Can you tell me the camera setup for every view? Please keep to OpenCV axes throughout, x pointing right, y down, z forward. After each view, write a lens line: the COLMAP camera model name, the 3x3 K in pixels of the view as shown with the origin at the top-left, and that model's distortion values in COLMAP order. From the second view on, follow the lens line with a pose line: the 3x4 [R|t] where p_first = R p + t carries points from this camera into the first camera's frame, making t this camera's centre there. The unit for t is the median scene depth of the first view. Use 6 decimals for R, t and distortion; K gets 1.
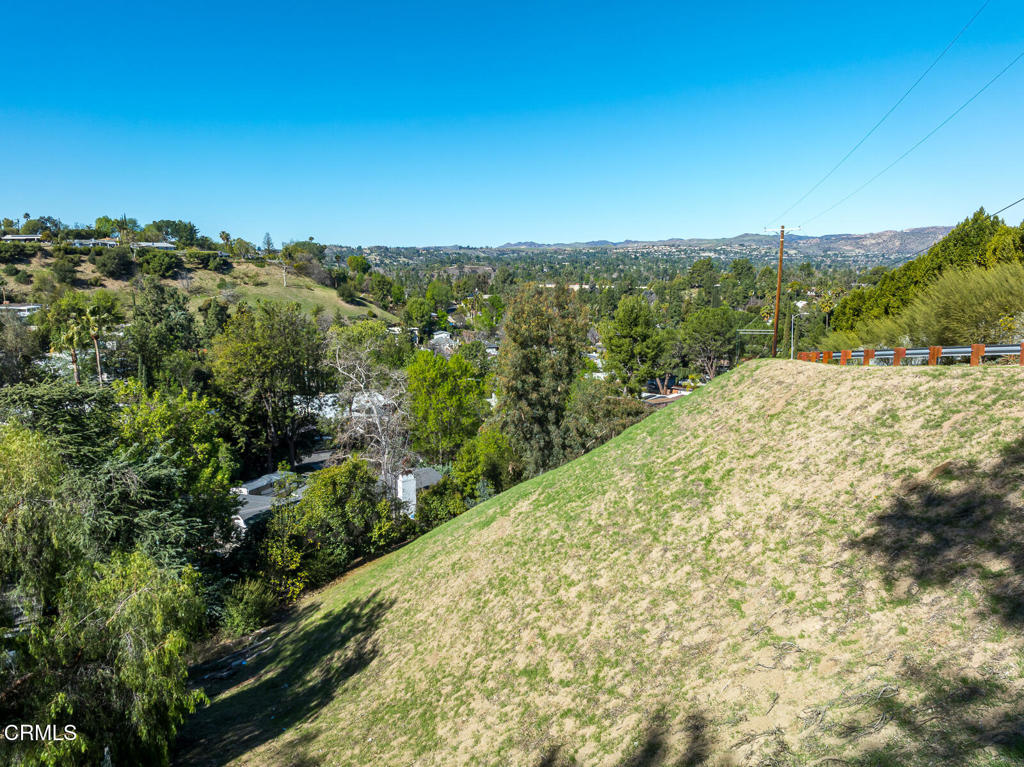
lens RADIAL K [[691.2, 0, 512.5], [0, 691.2, 386.8], [0, 0, 1]] dist [0.180467, -0.226523]
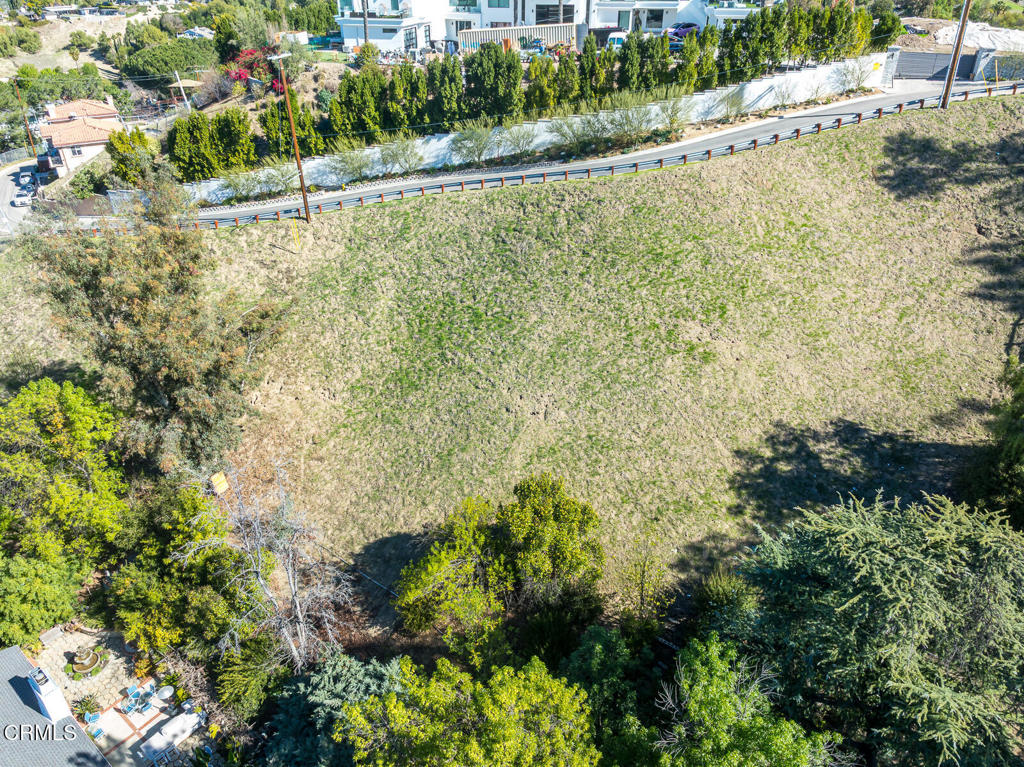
lens RADIAL K [[691.7, 0, 512.8], [0, 691.7, 387.0], [0, 0, 1]] dist [0.183276, -0.228617]
pose [[-0.162550, -0.501125, 0.849971, -0.582040], [0.177177, 0.832602, 0.524768, -0.262272], [-0.970663, 0.235897, -0.046552, 0.755884]]
